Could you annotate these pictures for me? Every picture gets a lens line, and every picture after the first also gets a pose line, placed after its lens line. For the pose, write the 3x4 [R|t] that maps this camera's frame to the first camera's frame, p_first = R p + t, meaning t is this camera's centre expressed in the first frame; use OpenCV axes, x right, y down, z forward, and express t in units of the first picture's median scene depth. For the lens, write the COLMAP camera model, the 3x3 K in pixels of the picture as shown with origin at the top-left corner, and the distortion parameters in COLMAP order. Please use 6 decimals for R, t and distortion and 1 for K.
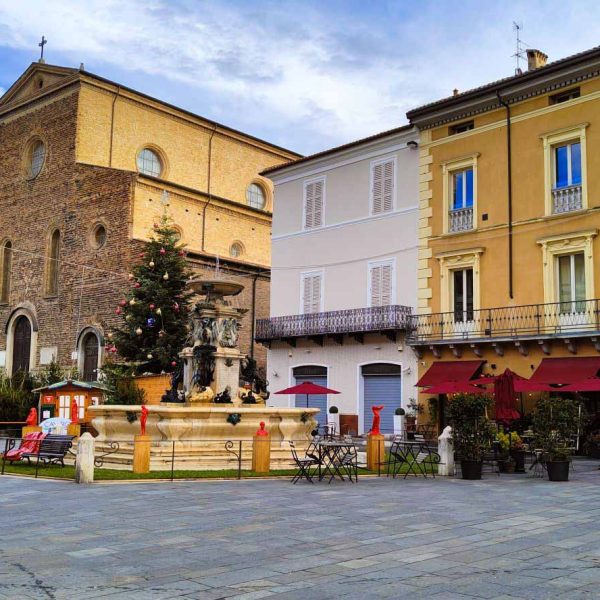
lens RADIAL K [[826.2, 0, 300.0], [0, 826.2, 300.0], [0, 0, 1]] dist [-0.006227, -0.105861]
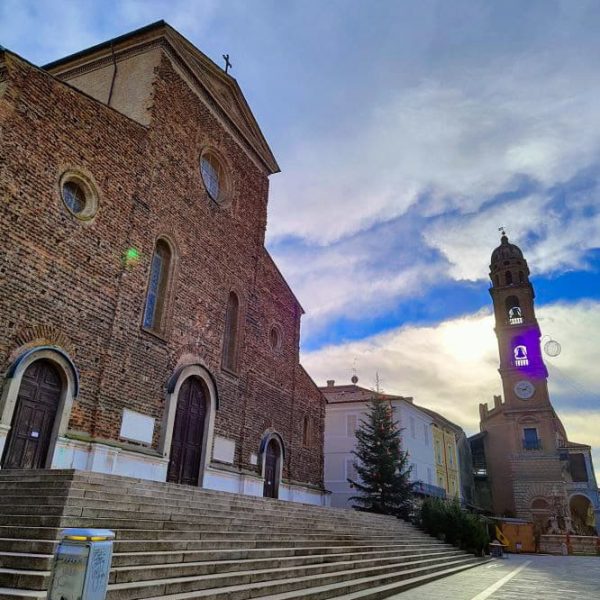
lens RADIAL K [[533.2, 0, 300.0], [0, 533.2, 300.0], [0, 0, 1]] dist [-0.032417, 0.002325]
pose [[-0.293001, 0.353524, 0.888353, -0.863402], [-0.166932, 0.895944, -0.411603, 0.142607], [-0.941427, -0.268895, -0.203498, 1.151271]]
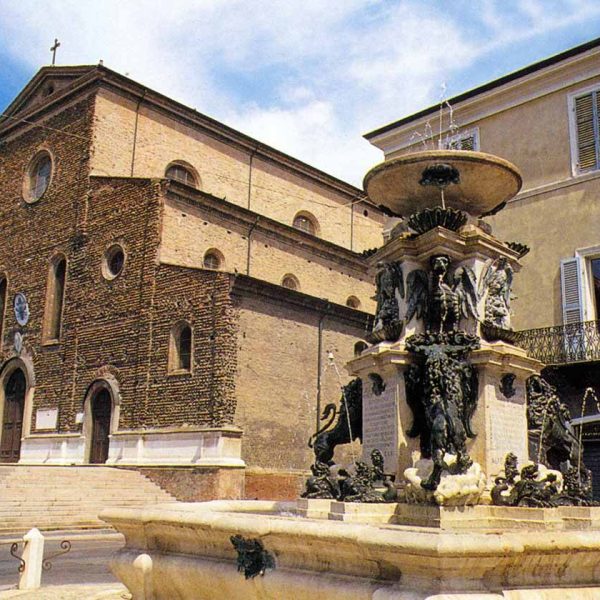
lens RADIAL K [[774.0, 0, 300.0], [0, 774.0, 300.0], [0, 0, 1]] dist [-0.055779, -0.031065]
pose [[0.999981, 0.004502, 0.004202, -0.074632], [-0.004047, 0.994708, -0.102664, 0.031485], [-0.004642, 0.102646, 0.994707, 0.286850]]
